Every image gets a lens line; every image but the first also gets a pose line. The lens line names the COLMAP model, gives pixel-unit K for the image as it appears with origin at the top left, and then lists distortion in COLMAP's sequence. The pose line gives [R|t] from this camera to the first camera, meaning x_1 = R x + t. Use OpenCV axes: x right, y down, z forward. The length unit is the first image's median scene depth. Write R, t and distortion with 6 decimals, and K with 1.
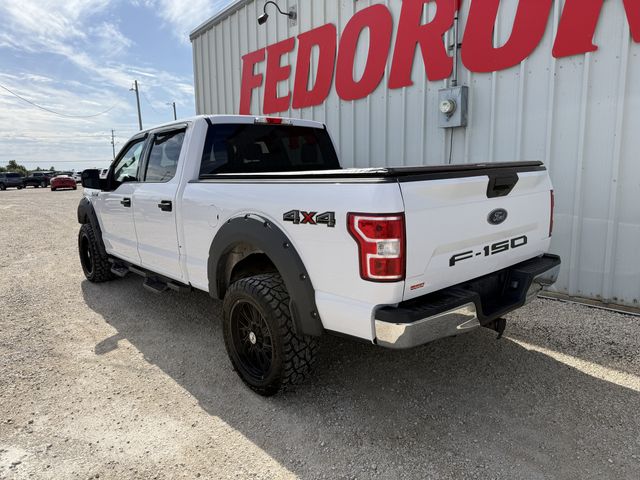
lens RADIAL K [[451.6, 0, 317.0], [0, 451.6, 236.9], [0, 0, 1]] dist [0.027406, -0.034904]
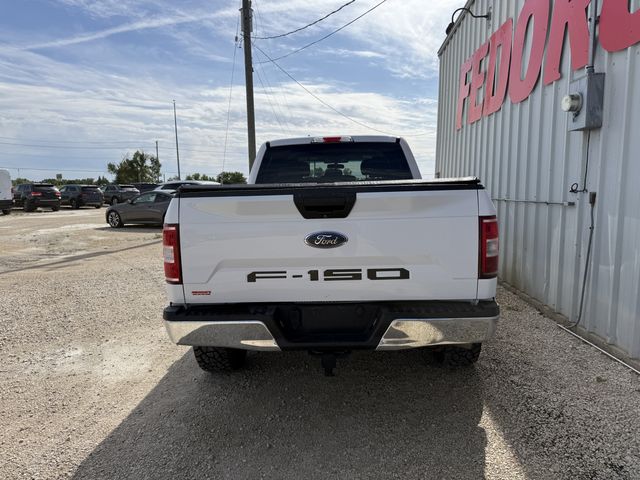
lens RADIAL K [[451.6, 0, 319.5], [0, 451.6, 241.2], [0, 0, 1]] dist [0.027406, -0.034904]
pose [[0.726645, 0.096947, -0.680138, 0.811160], [-0.107762, 0.993823, 0.026530, -0.052235], [0.678509, 0.054015, 0.732604, 0.267598]]
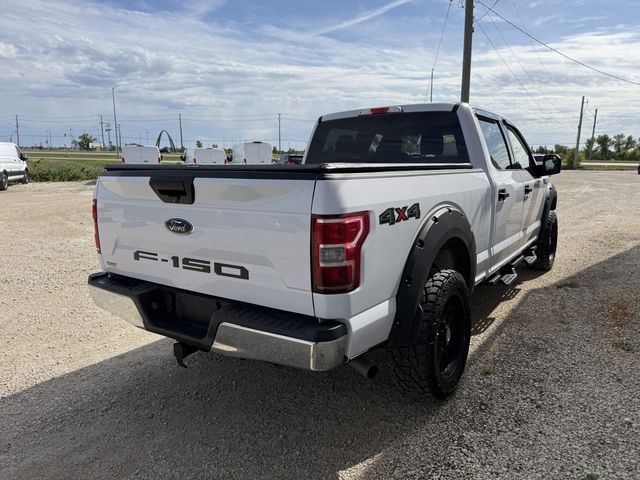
lens RADIAL K [[451.6, 0, 317.3], [0, 451.6, 242.4], [0, 0, 1]] dist [0.027406, -0.034904]
pose [[0.253650, 0.199929, -0.946409, 1.042010], [-0.151487, 0.974544, 0.165272, -0.159758], [0.955360, 0.101448, 0.277480, 0.822571]]
